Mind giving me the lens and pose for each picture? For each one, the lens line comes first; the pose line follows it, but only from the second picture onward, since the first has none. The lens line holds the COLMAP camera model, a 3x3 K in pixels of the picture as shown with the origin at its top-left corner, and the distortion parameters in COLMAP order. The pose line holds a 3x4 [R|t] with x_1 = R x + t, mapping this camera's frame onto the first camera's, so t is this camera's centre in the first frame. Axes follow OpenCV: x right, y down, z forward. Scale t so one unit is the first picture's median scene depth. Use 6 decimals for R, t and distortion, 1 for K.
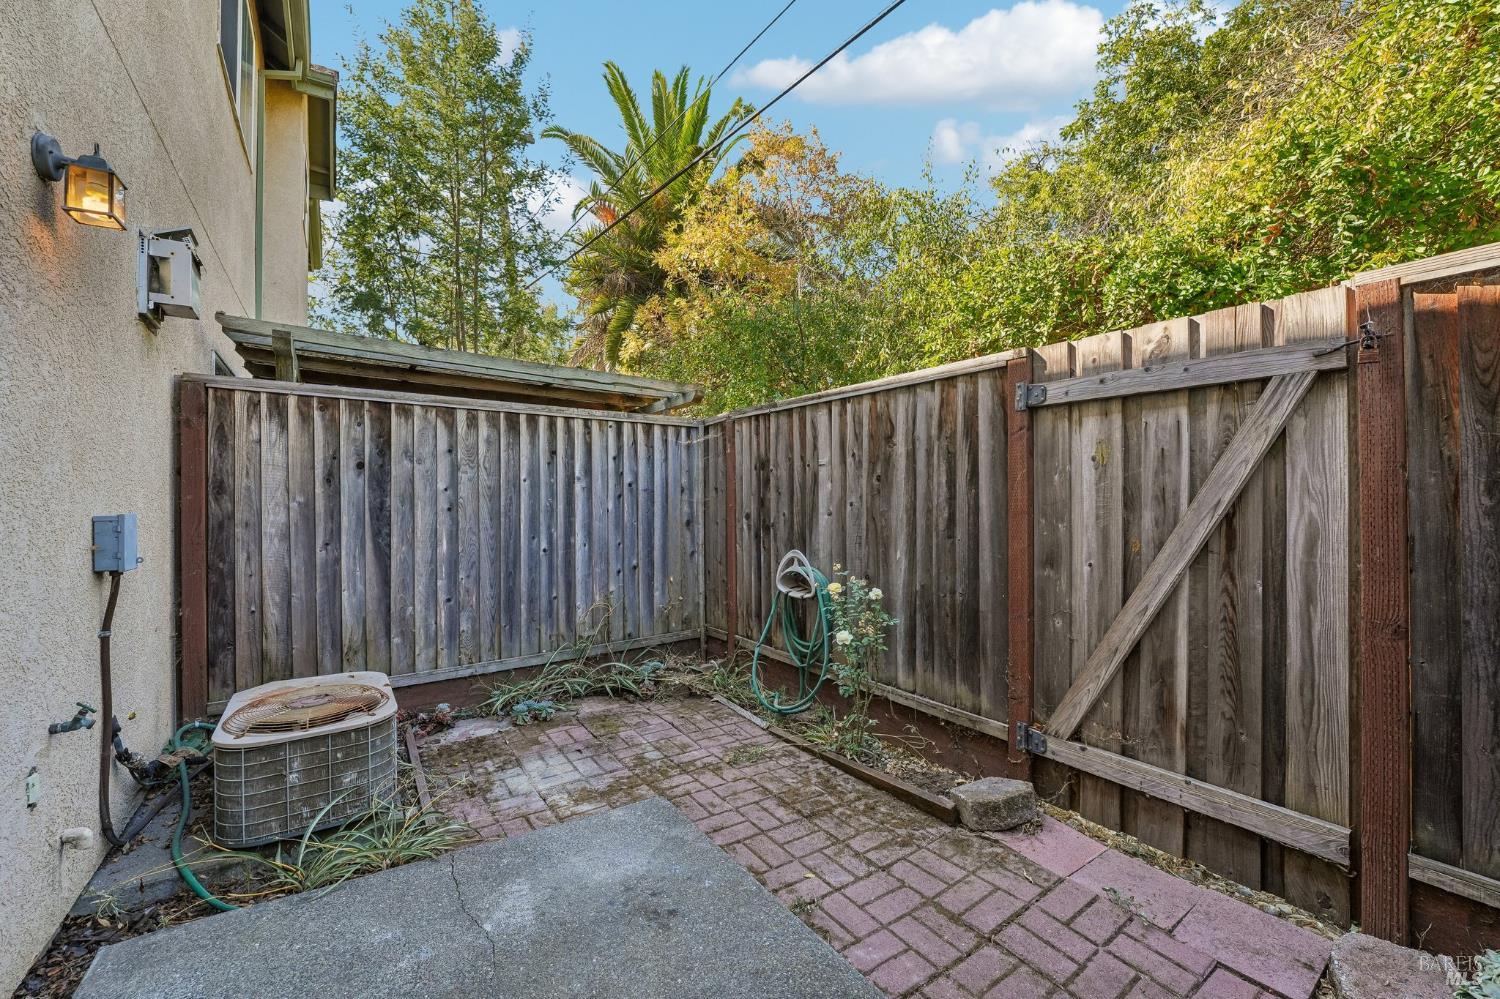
lens RADIAL K [[614.4, 0, 750.0], [0, 614.4, 499.5], [0, 0, 1]] dist [-0.015314, -0.000204]
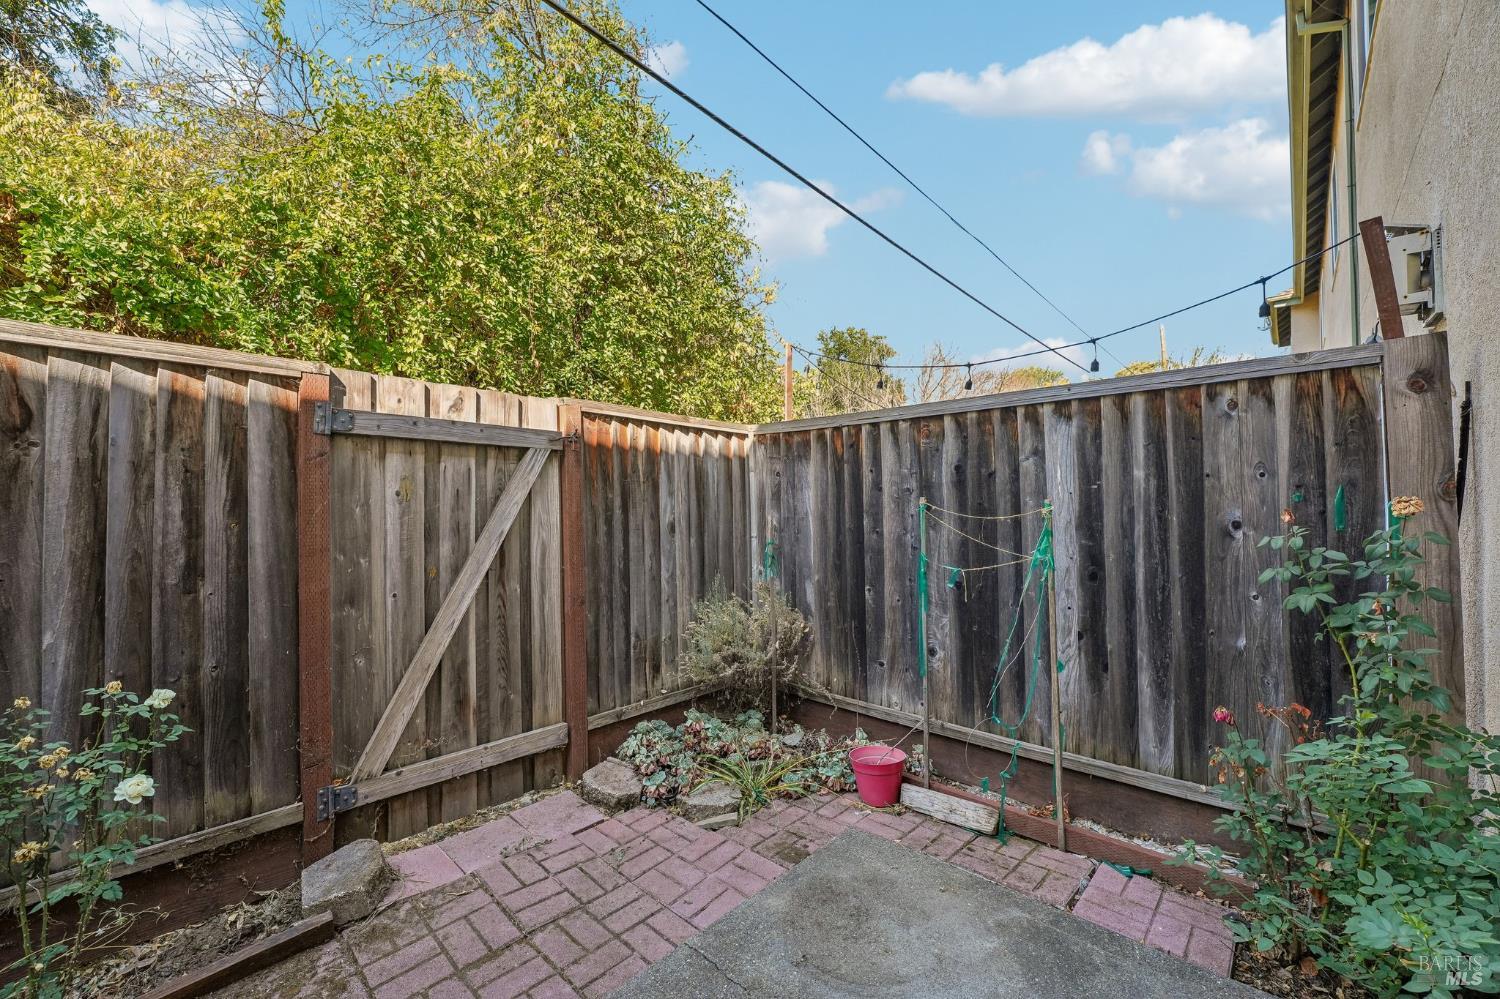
lens RADIAL K [[602.4, 0, 741.1], [0, 602.4, 505.5], [0, 0, 1]] dist [-0.024668, 0.000297]
pose [[-0.220312, 0.009594, 0.975382, -0.407653], [0.005271, 0.999949, -0.008645, -0.024654], [-0.975415, 0.003237, -0.220352, 0.465184]]
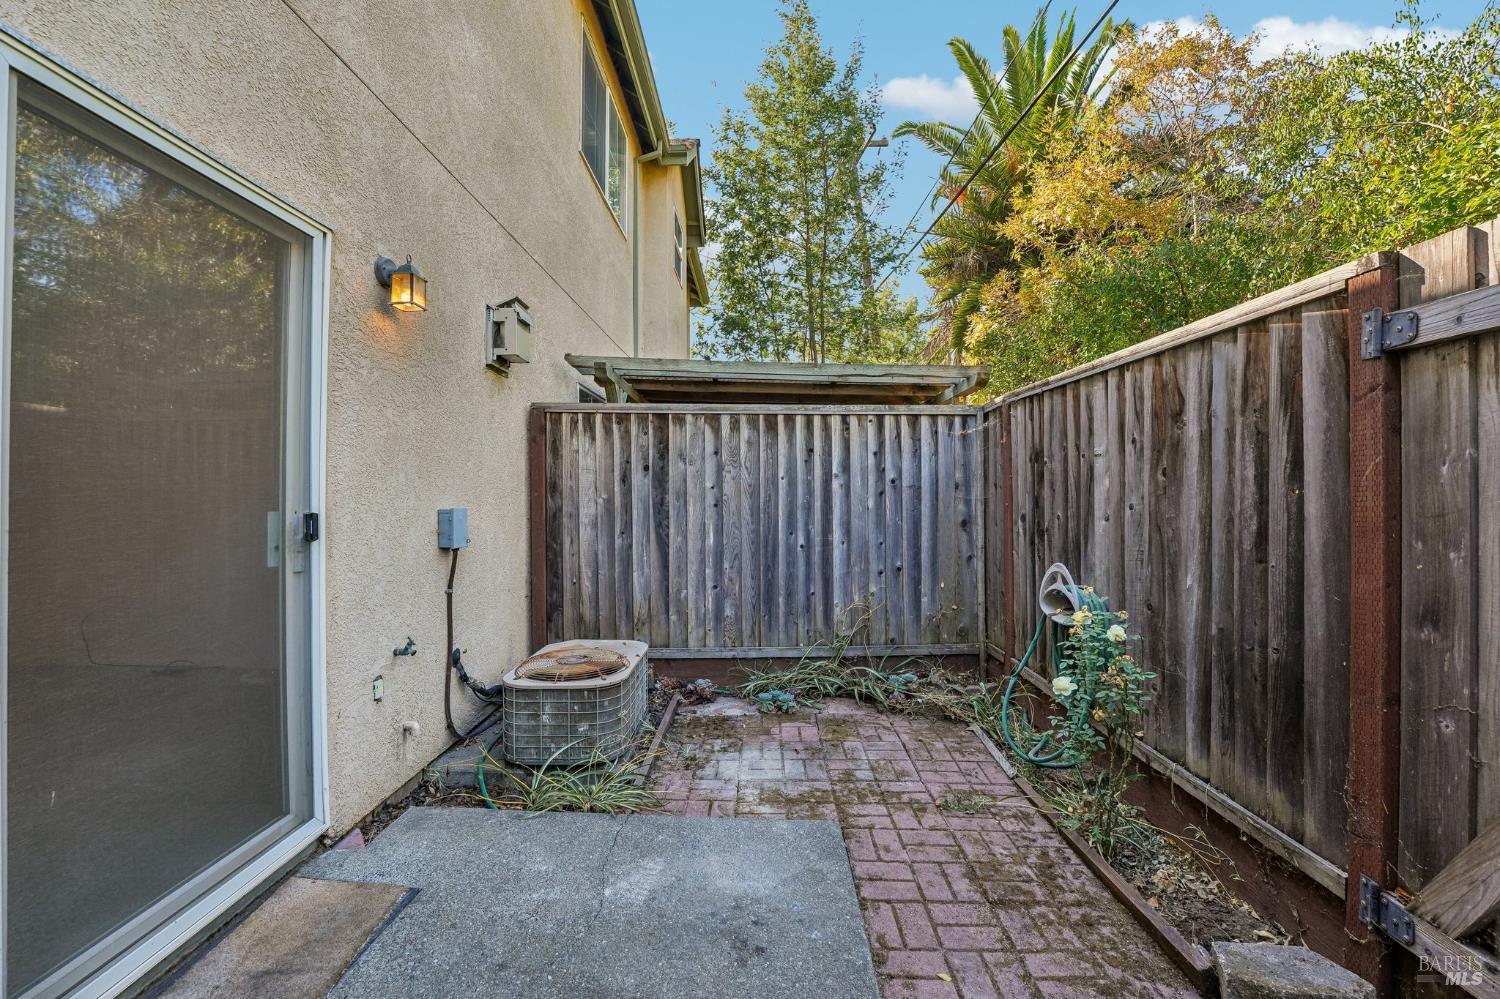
lens RADIAL K [[615.7, 0, 749.5], [0, 615.7, 491.1], [0, 0, 1]] dist [-0.029247, 0.003975]
pose [[0.817662, 0.002104, -0.575694, 0.218622], [-0.002269, 0.999997, 0.000433, -0.011286], [0.575694, 0.000952, 0.817665, 0.134124]]
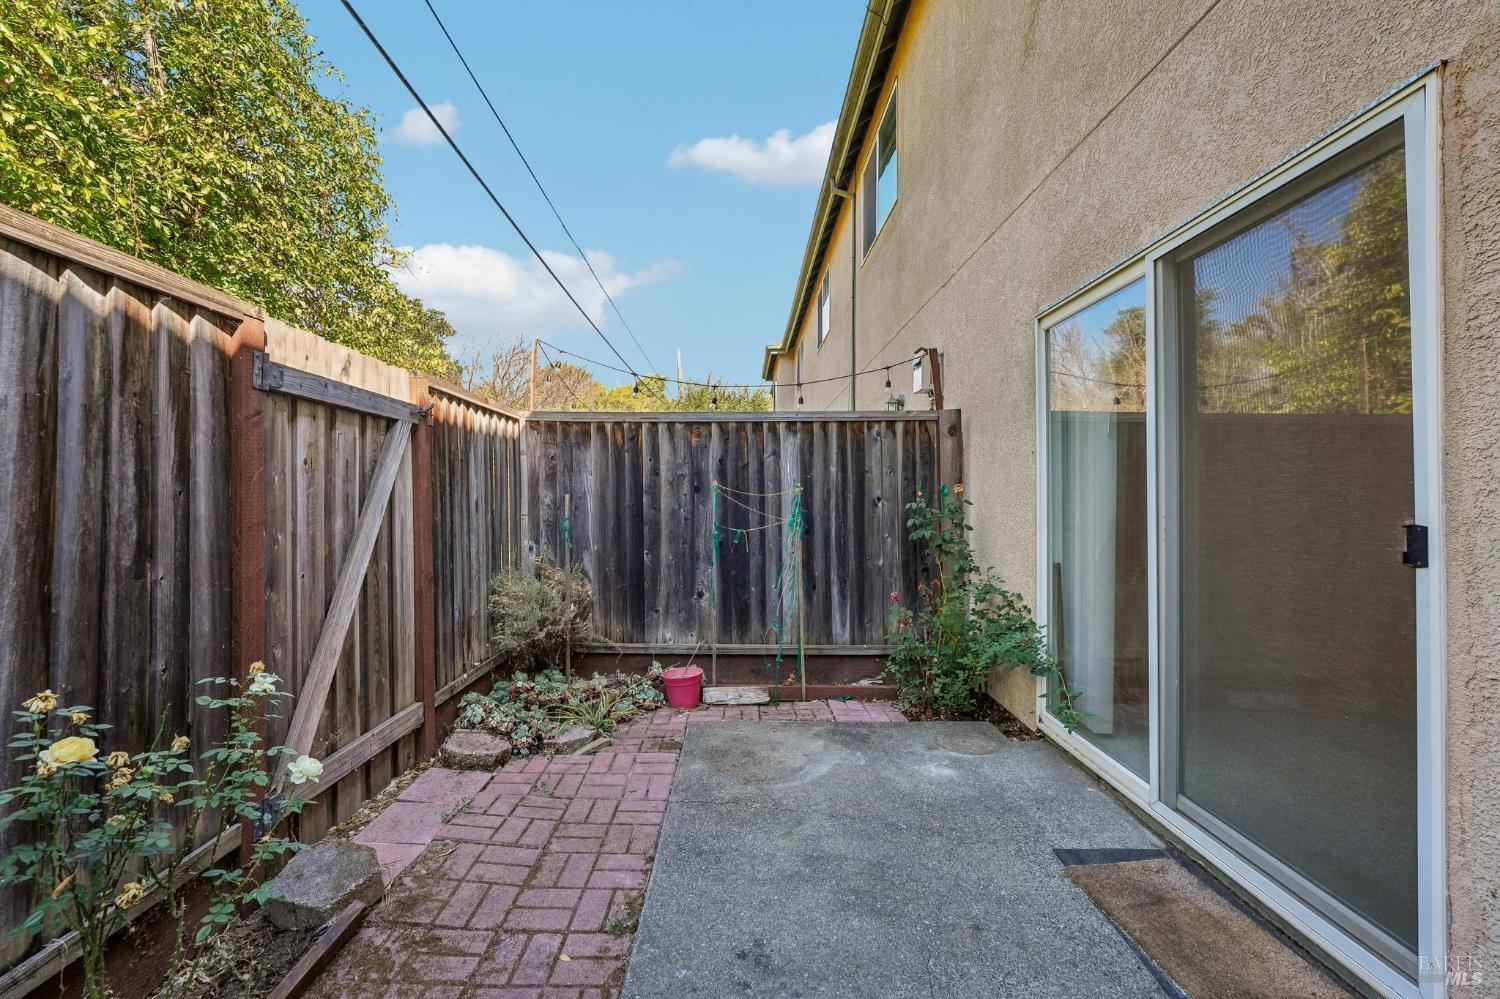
lens RADIAL K [[613.9, 0, 730.4], [0, 613.9, 495.1], [0, 0, 1]] dist [-0.012069, 0.004025]
pose [[-0.816206, 0.005544, 0.577735, -0.364764], [0.002255, 0.999977, -0.006410, -0.006131], [-0.577757, -0.003929, -0.816199, 0.992486]]
